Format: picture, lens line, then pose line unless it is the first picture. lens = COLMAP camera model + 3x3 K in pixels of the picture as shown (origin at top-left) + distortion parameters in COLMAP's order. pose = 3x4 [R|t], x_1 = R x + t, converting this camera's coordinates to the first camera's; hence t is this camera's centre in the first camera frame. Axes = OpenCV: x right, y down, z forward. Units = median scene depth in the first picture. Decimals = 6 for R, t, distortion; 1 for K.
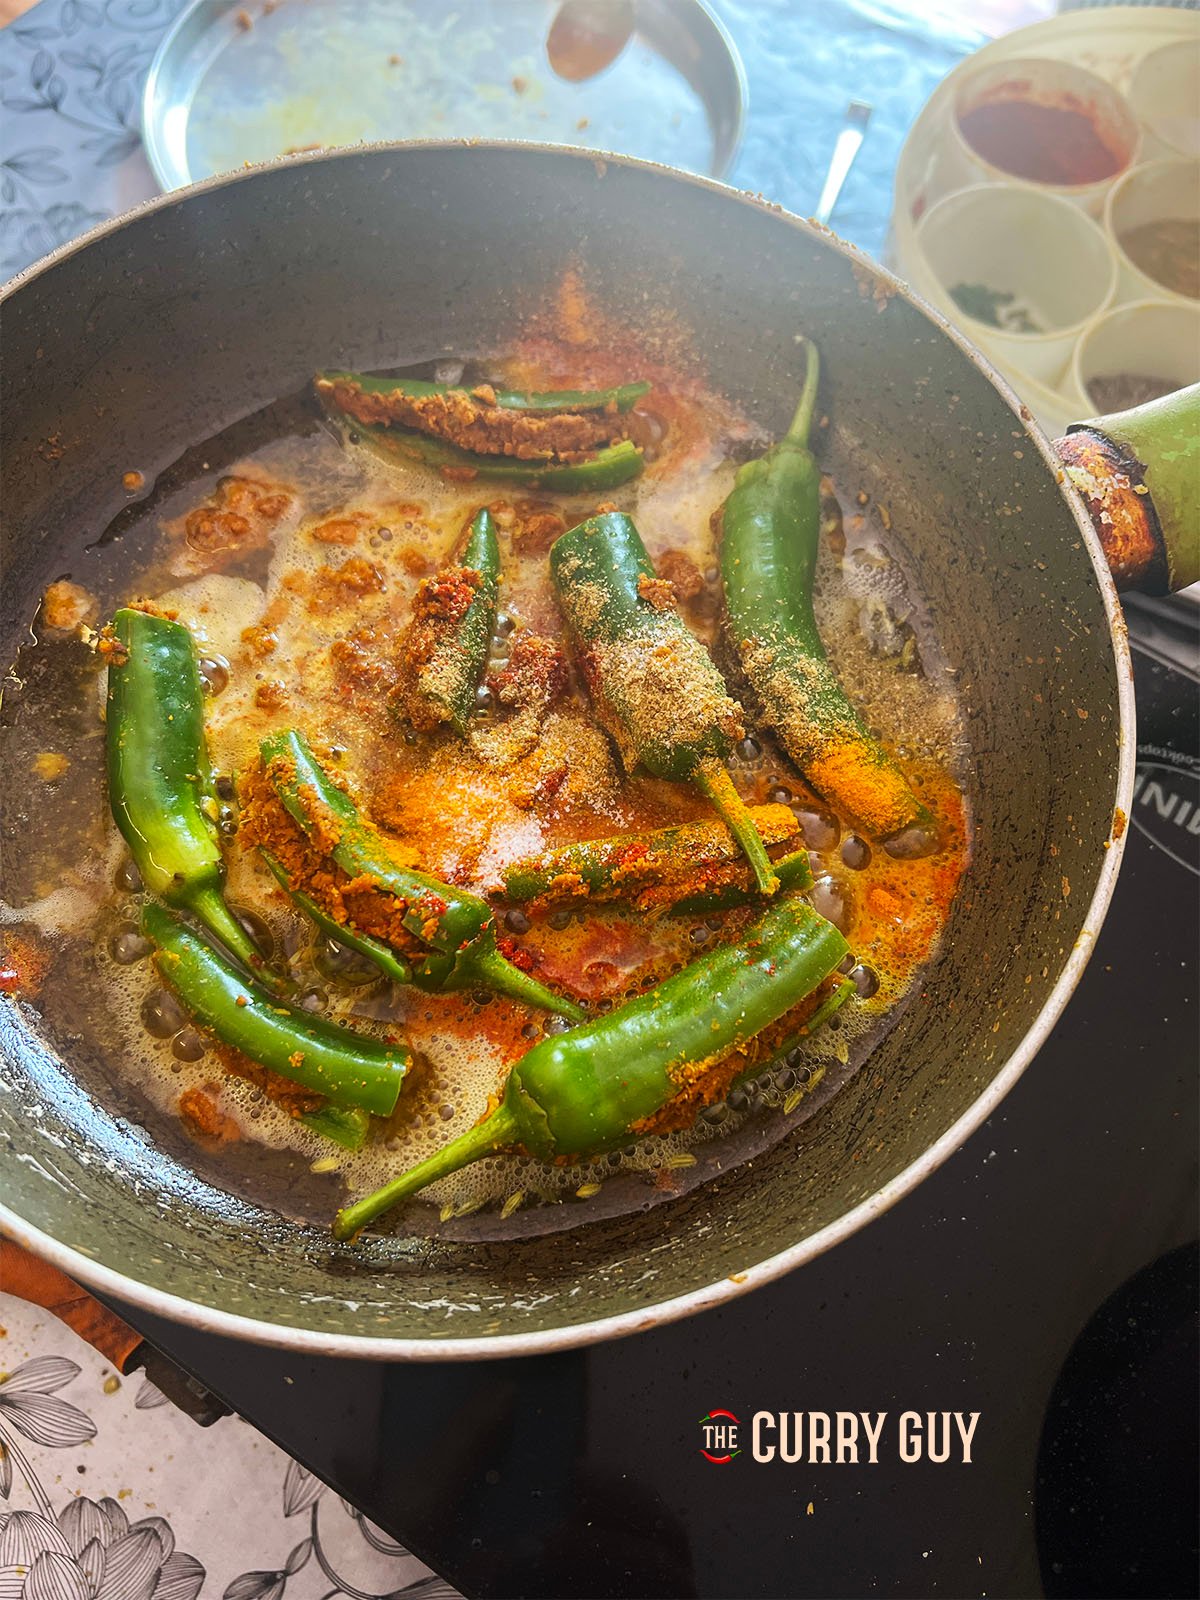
lens RADIAL K [[1270.1, 0, 602.4], [0, 1270.1, 797.2], [0, 0, 1]] dist [0.002685, -0.025723]
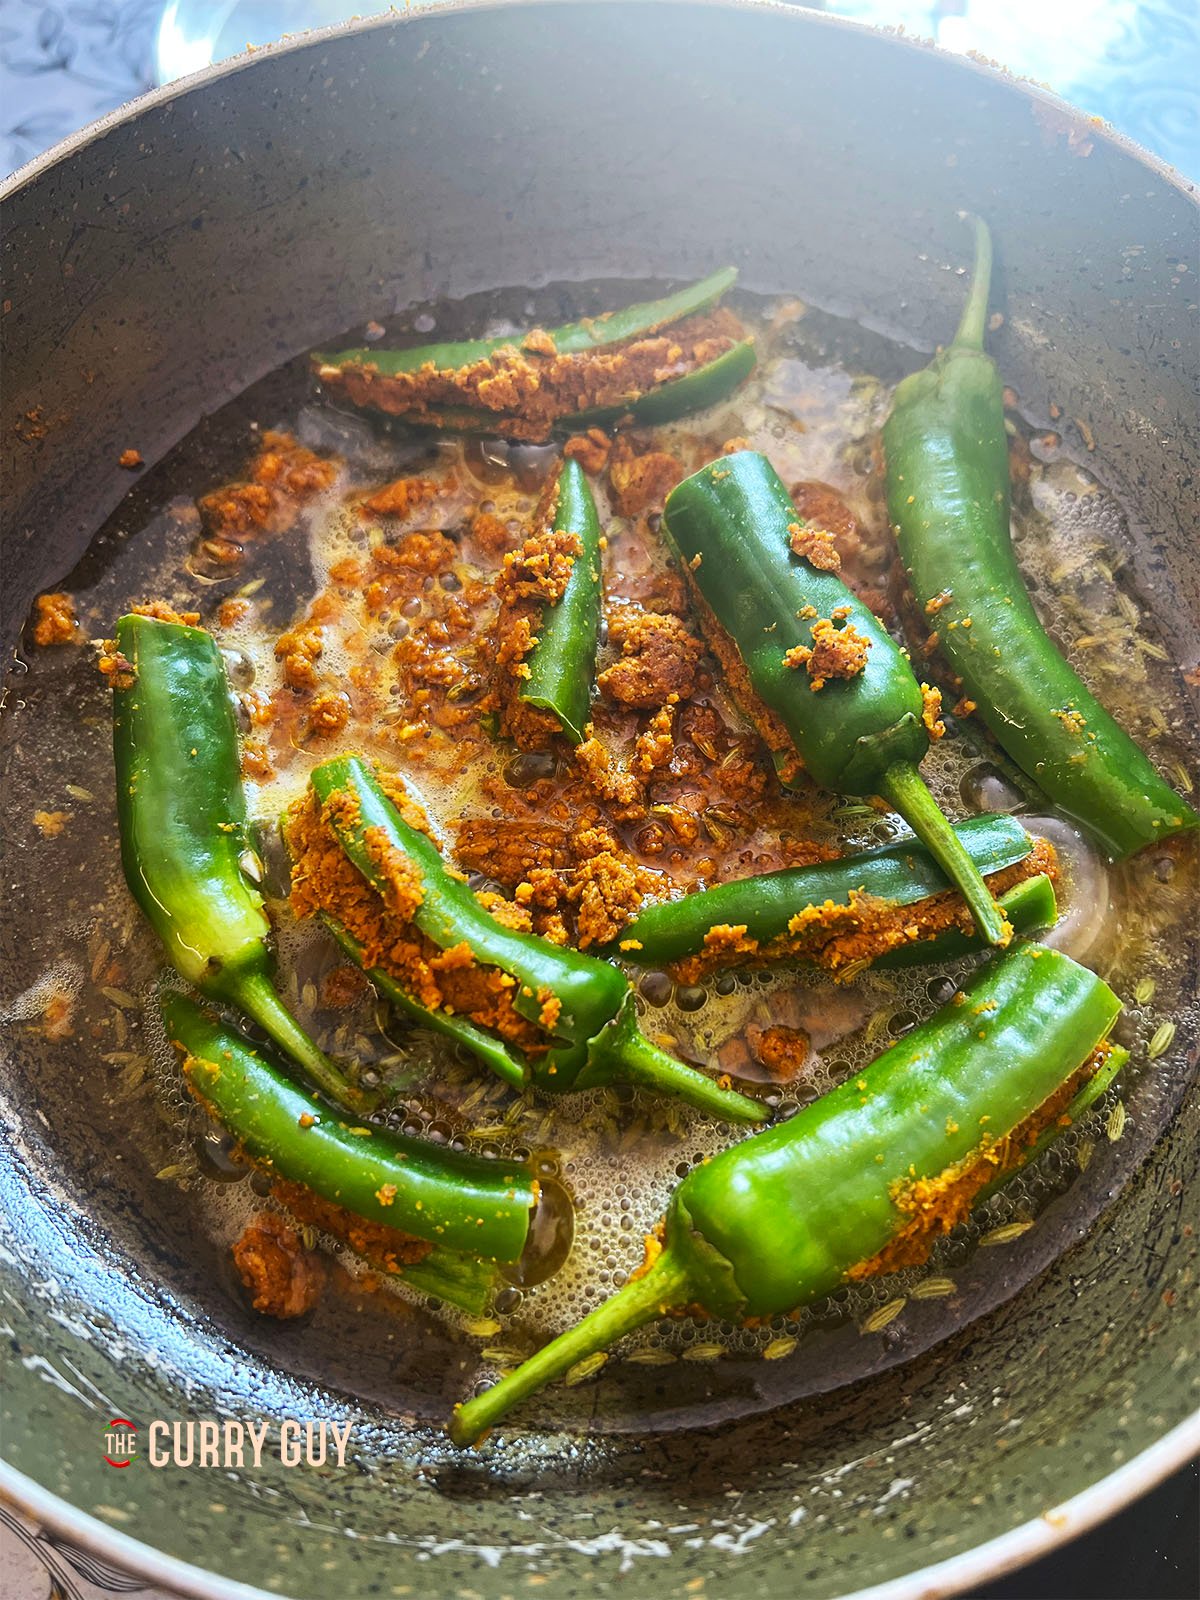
lens RADIAL K [[1270.1, 0, 599.6], [0, 1270.1, 806.4], [0, 0, 1]] dist [0.002685, -0.025723]
pose [[0.996984, -0.063986, -0.043907, -0.066507], [0.064175, 0.997934, 0.002911, -0.017212], [0.043630, -0.005720, 0.999031, 0.249849]]
